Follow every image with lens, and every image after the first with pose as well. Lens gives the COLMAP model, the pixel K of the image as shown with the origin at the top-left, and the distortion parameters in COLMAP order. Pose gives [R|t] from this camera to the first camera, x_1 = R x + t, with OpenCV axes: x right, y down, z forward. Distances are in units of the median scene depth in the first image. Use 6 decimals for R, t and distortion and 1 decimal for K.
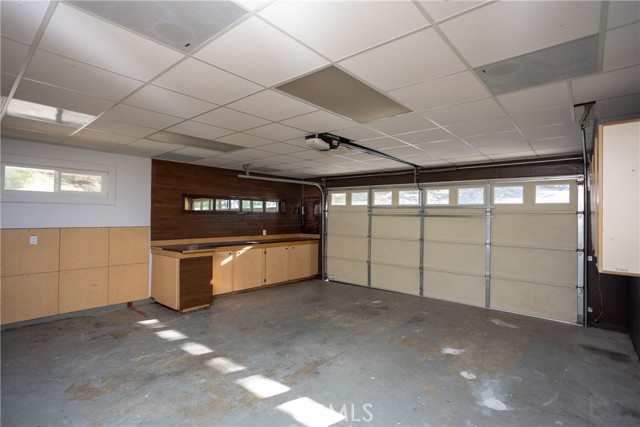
lens RADIAL K [[319.6, 0, 318.9], [0, 319.6, 212.9], [0, 0, 1]] dist [-0.023013, 0.004585]
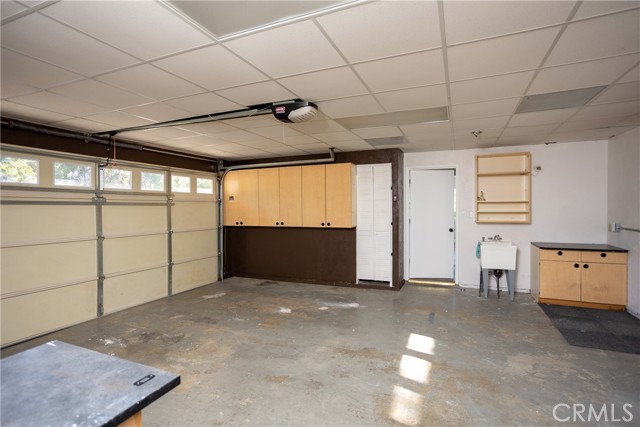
lens RADIAL K [[319.6, 0, 319.4], [0, 319.6, 210.5], [0, 0, 1]] dist [-0.023013, 0.004585]
pose [[-0.293849, -0.019861, 0.955645, -0.683670], [-0.007793, 0.999801, 0.018382, 0.009596], [-0.955820, -0.002046, -0.293945, 1.024018]]
